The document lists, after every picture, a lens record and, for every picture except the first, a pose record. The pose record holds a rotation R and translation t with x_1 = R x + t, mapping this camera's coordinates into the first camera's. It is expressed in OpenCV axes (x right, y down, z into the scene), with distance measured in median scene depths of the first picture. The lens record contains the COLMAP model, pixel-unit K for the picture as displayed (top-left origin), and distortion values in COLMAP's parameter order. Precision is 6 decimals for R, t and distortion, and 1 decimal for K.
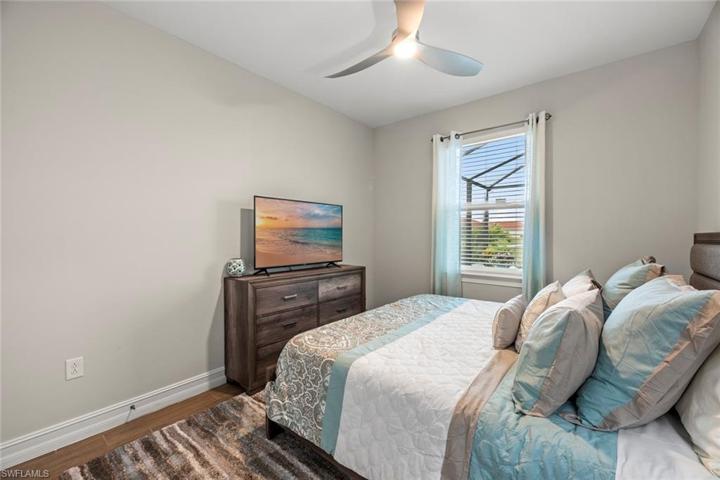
lens RADIAL K [[294.5, 0, 357.2], [0, 294.5, 232.4], [0, 0, 1]] dist [0.001211, 0.000047]
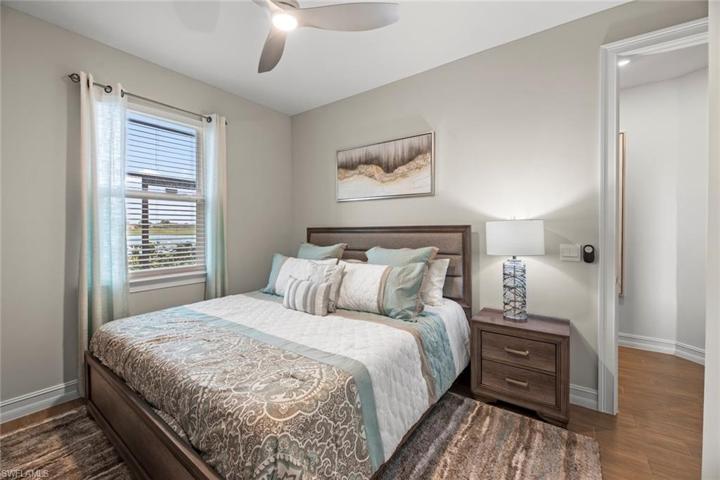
lens RADIAL K [[294.5, 0, 357.2], [0, 294.5, 232.4], [0, 0, 1]] dist [0.001211, 0.000047]
pose [[-0.054572, -0.015909, 0.998383, -0.734981], [-0.000909, 0.999873, 0.015883, 0.003333], [-0.998509, -0.000041, -0.054579, 0.824205]]
